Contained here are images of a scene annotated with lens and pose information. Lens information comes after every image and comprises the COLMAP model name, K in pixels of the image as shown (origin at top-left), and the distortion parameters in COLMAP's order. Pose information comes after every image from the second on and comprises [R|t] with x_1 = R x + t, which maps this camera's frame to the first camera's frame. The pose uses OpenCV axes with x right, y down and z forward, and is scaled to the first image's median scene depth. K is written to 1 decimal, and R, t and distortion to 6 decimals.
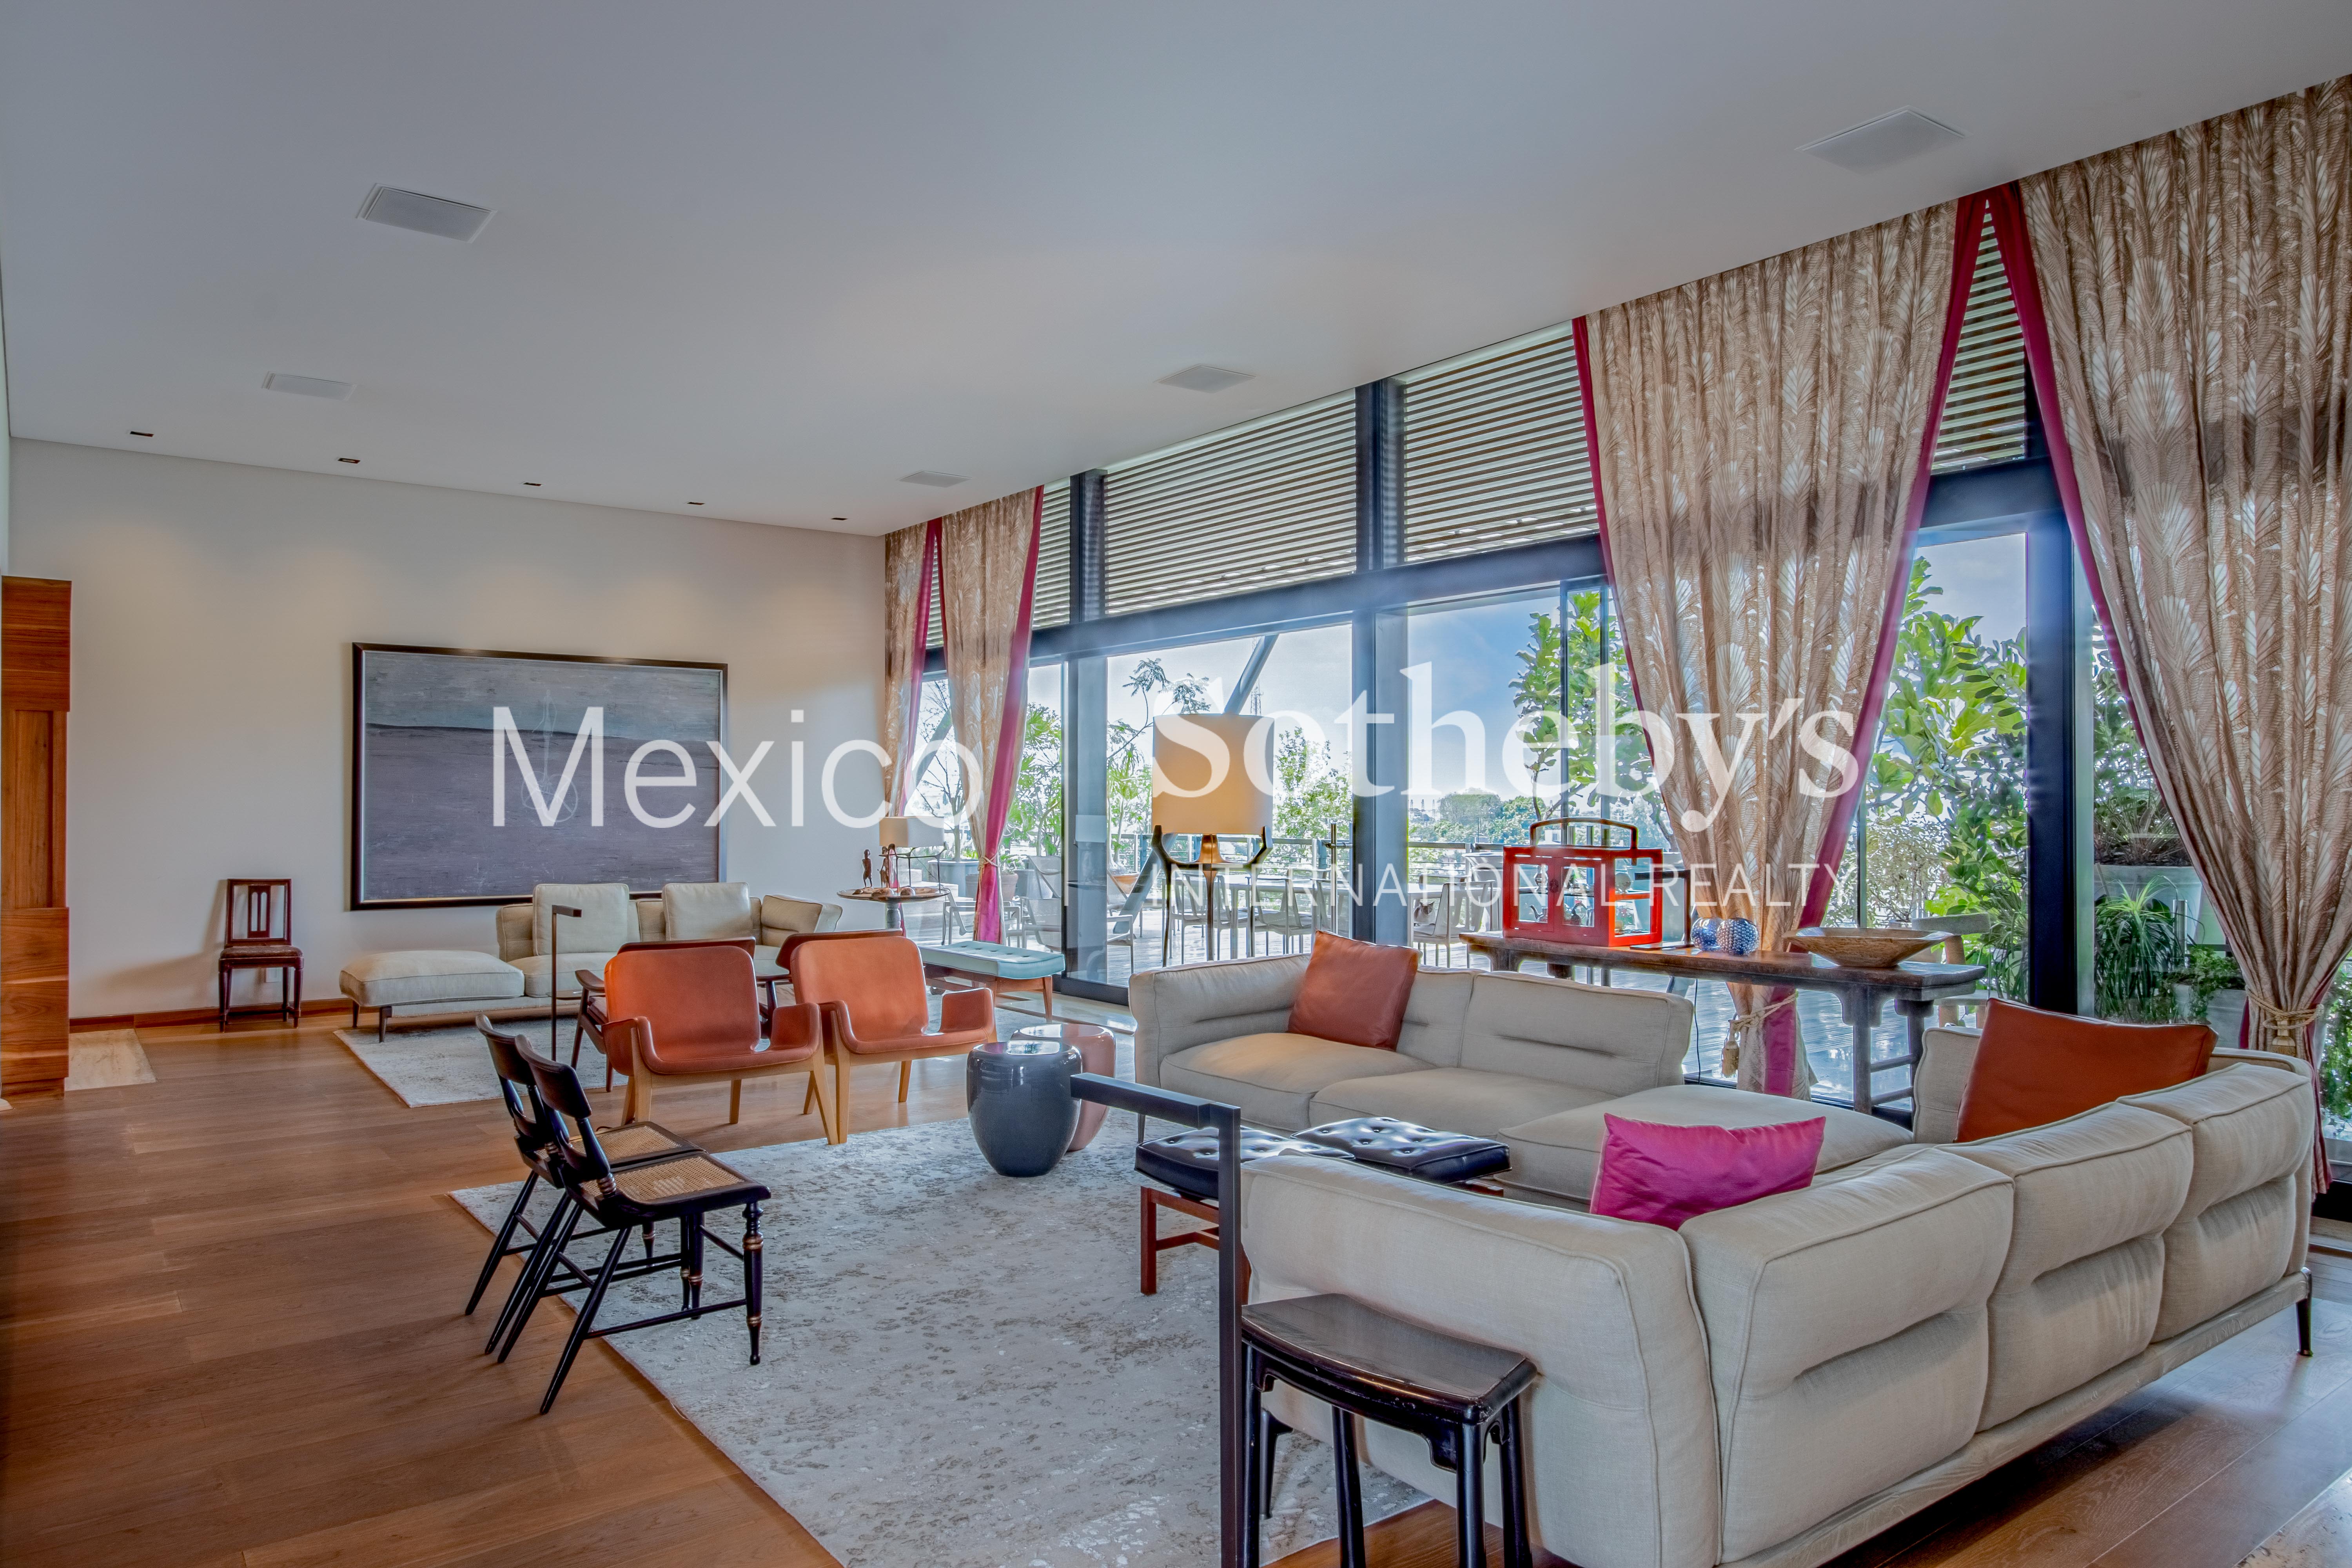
lens RADIAL K [[1532.9, 0, 1180.7], [0, 1532.9, 785.0], [0, 0, 1]] dist [-0.003788, 0.005531]
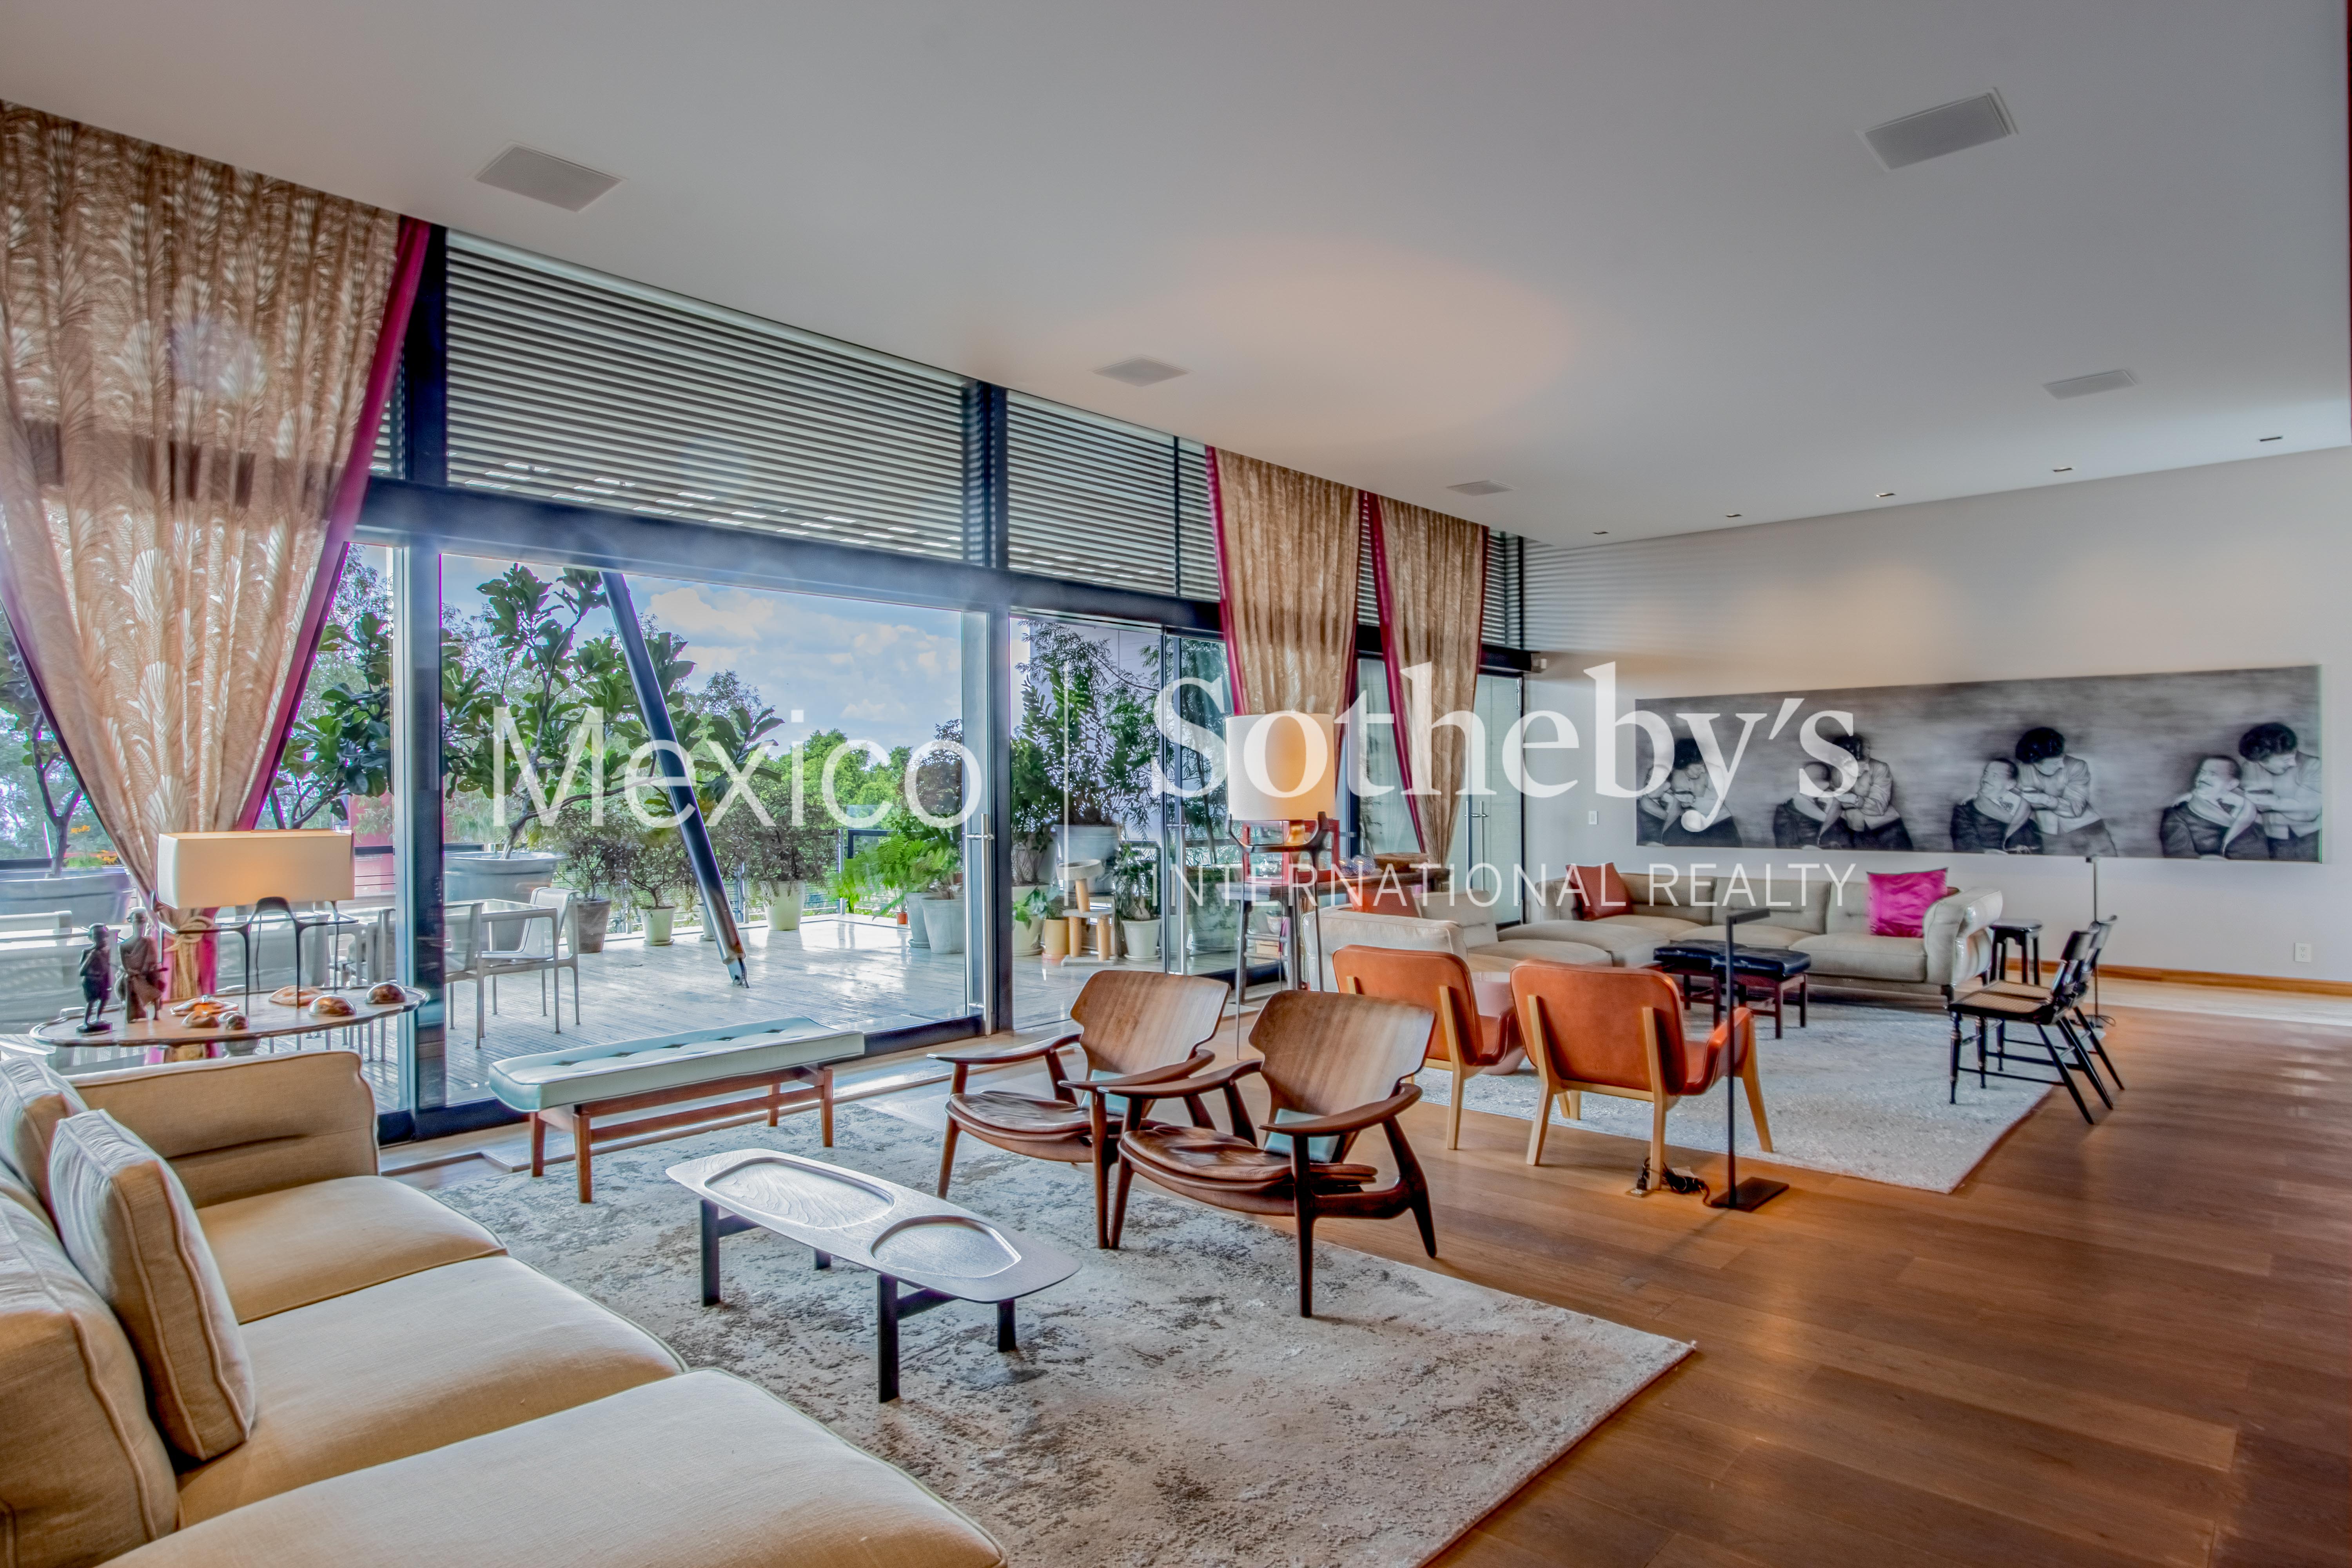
lens RADIAL K [[1306.6, 0, 1184.7], [0, 1306.6, 788.5], [0, 0, 1]] dist [-0.007193, -0.000540]
pose [[-0.179272, -0.004233, 0.983790, -0.795530], [-0.005743, 0.999978, 0.003256, 0.004569], [-0.983783, -0.005066, -0.179293, 1.075557]]
